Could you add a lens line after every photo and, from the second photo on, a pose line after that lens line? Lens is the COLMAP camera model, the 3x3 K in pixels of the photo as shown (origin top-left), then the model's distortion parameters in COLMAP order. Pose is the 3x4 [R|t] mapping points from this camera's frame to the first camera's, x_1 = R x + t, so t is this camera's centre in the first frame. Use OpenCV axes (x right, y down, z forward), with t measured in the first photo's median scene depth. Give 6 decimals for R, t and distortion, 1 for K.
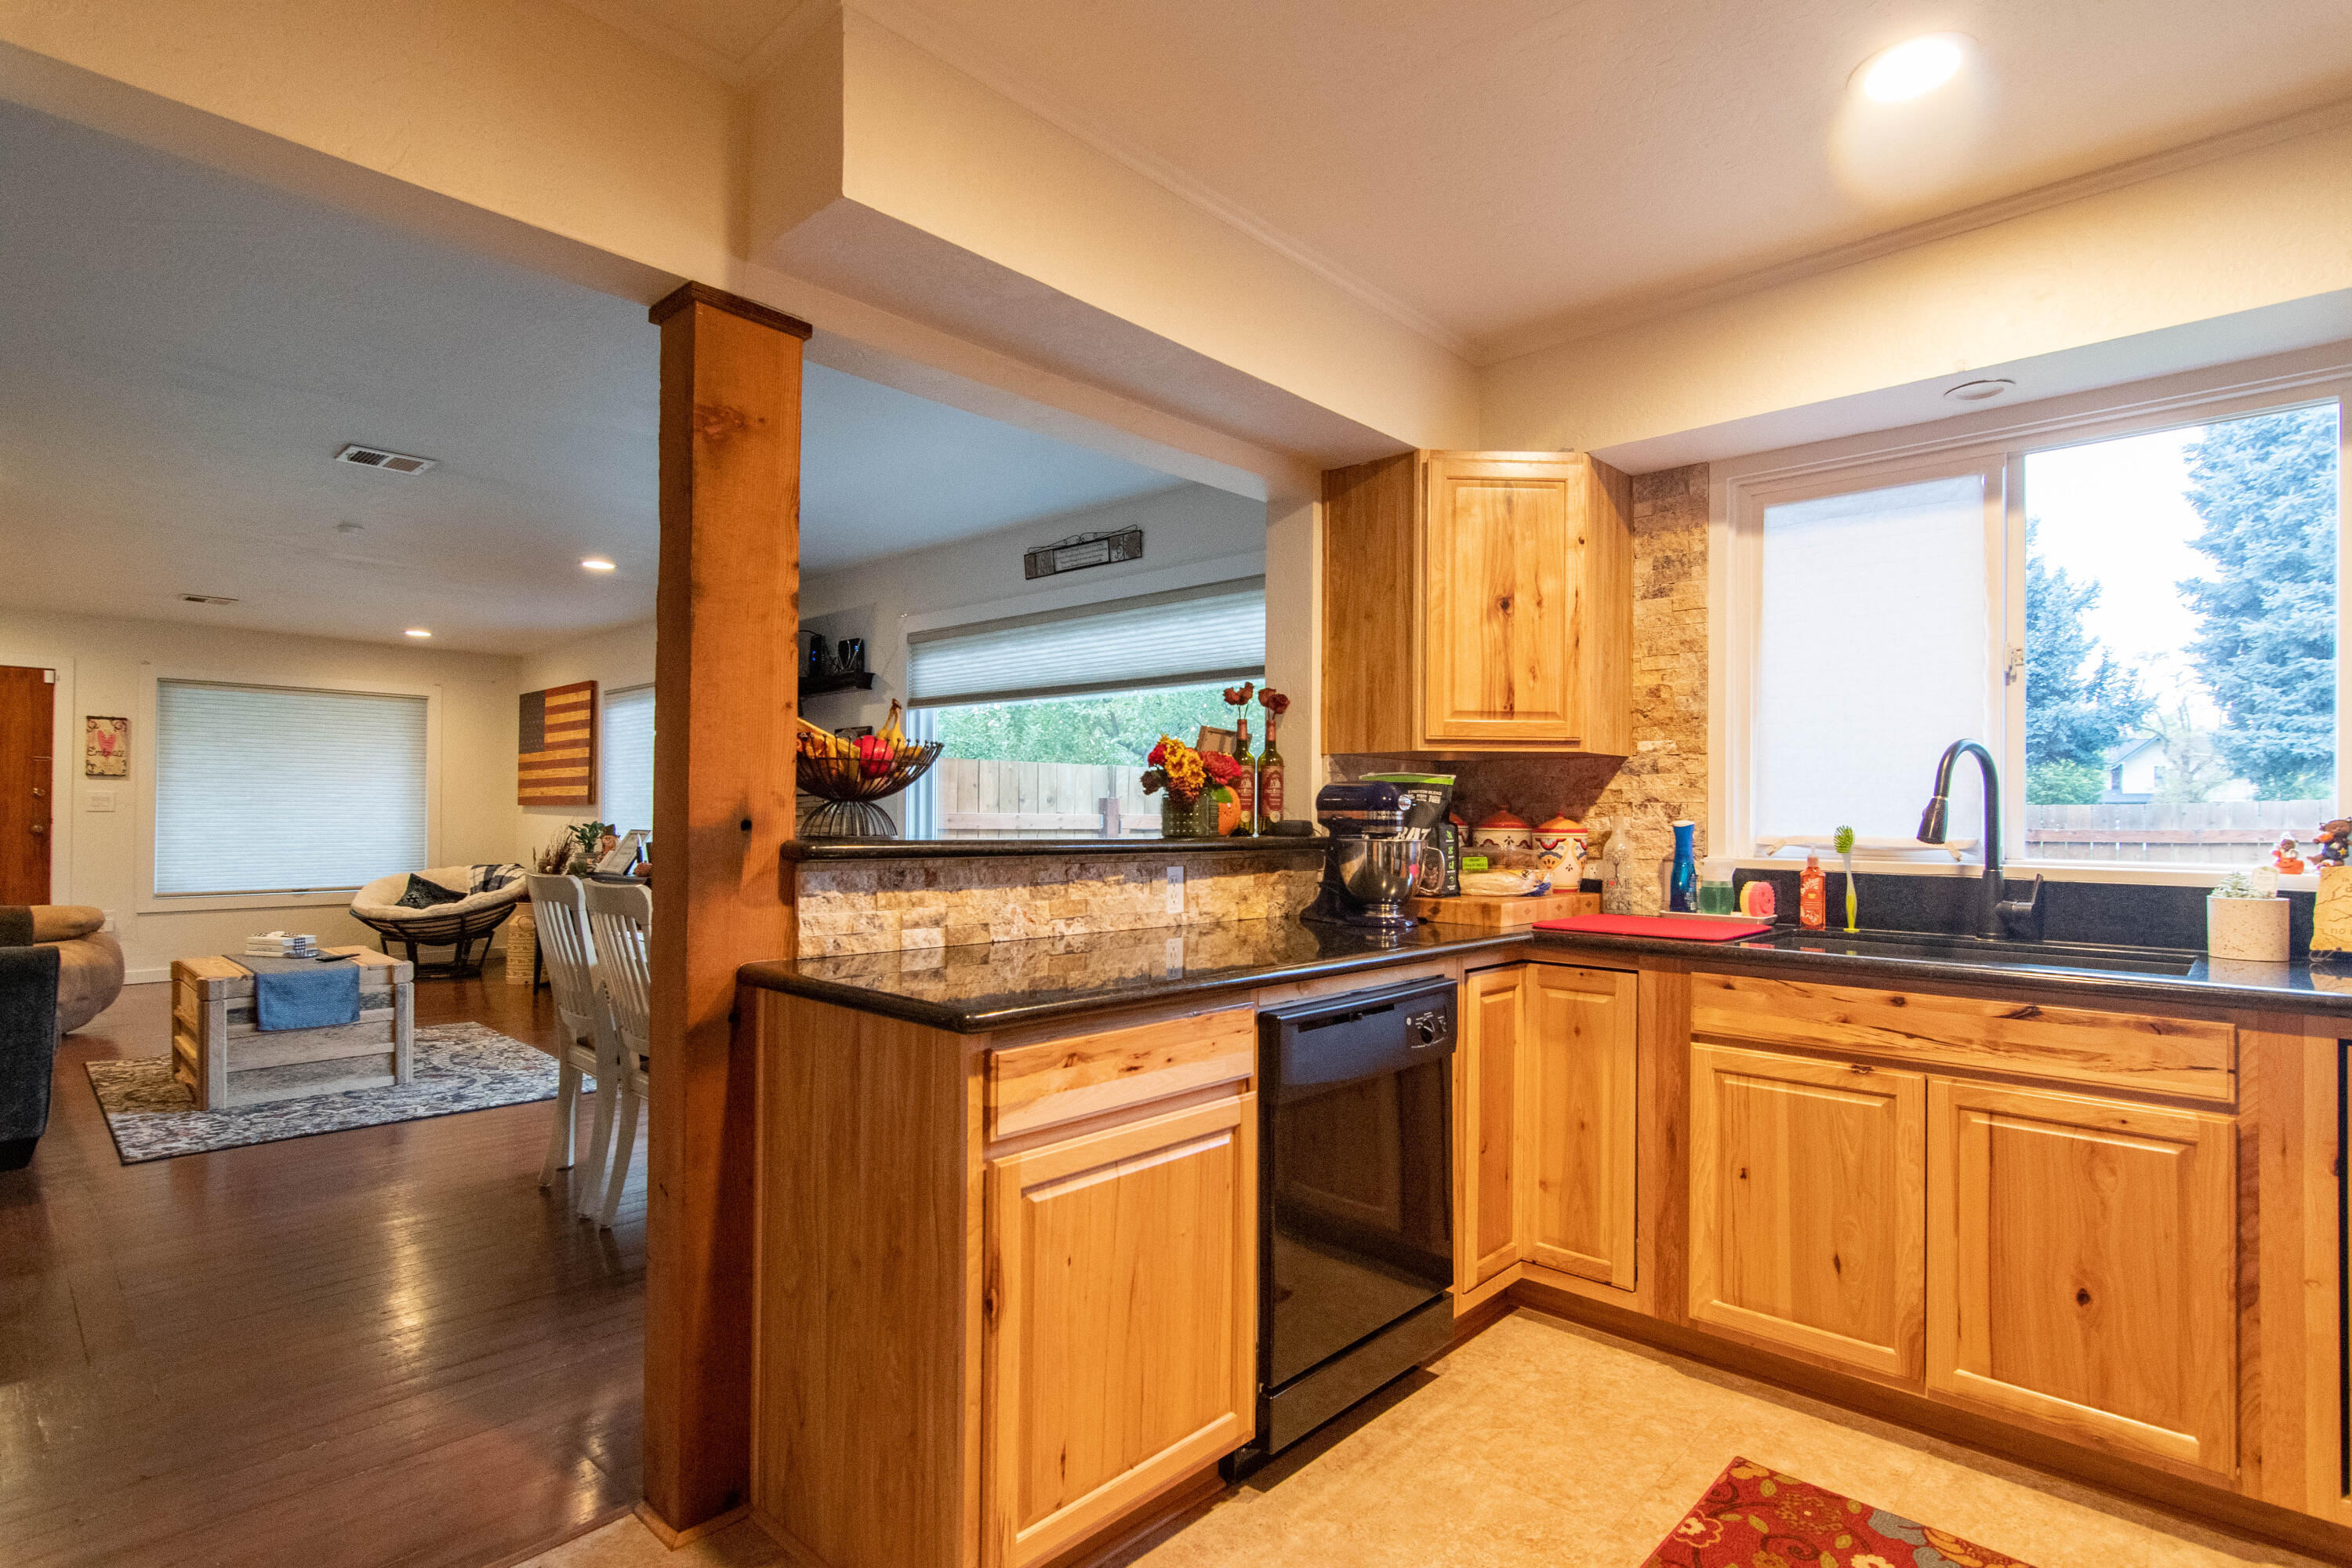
lens RADIAL K [[1142.5, 0, 1191.0], [0, 1142.5, 807.3], [0, 0, 1]] dist [-0.000812, 0.006918]
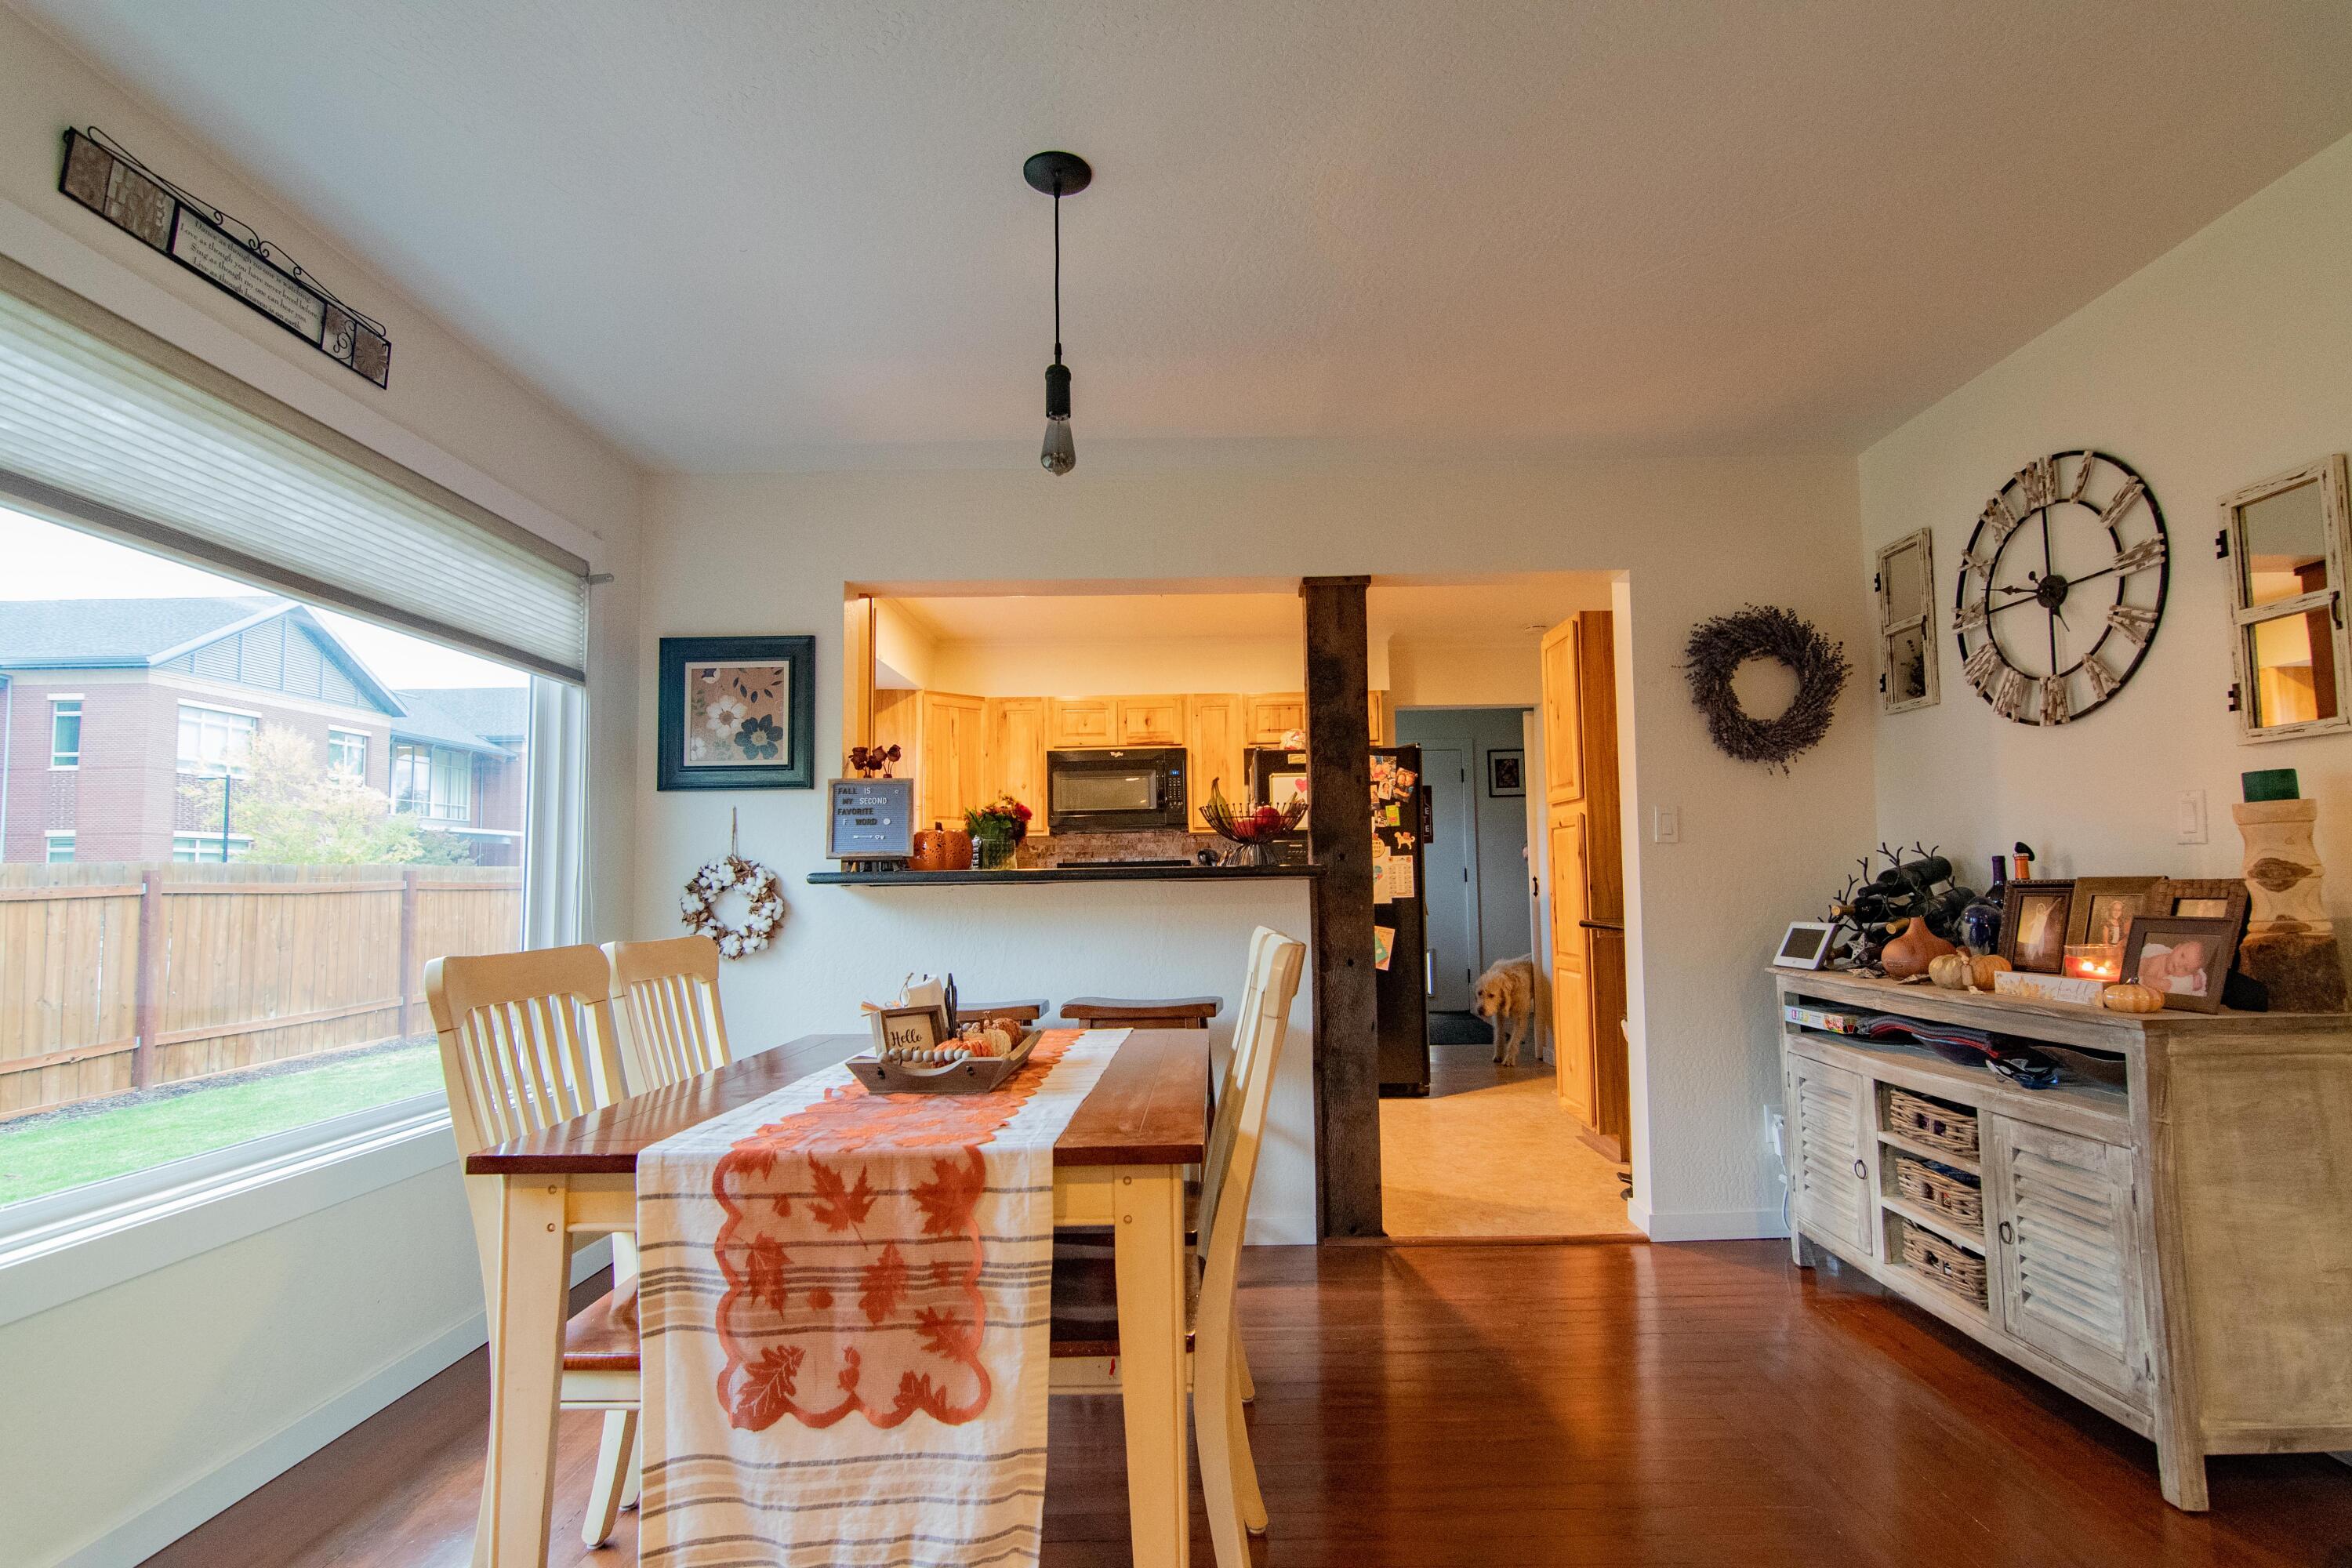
lens RADIAL K [[1153.2, 0, 1170.8], [0, 1153.2, 808.6], [0, 0, 1]] dist [-0.000669, 0.001032]
pose [[-0.657183, 0.049101, 0.752130, -0.426796], [0.002815, 0.998029, -0.062695, 0.014490], [-0.753726, -0.039085, -0.656026, 0.640045]]
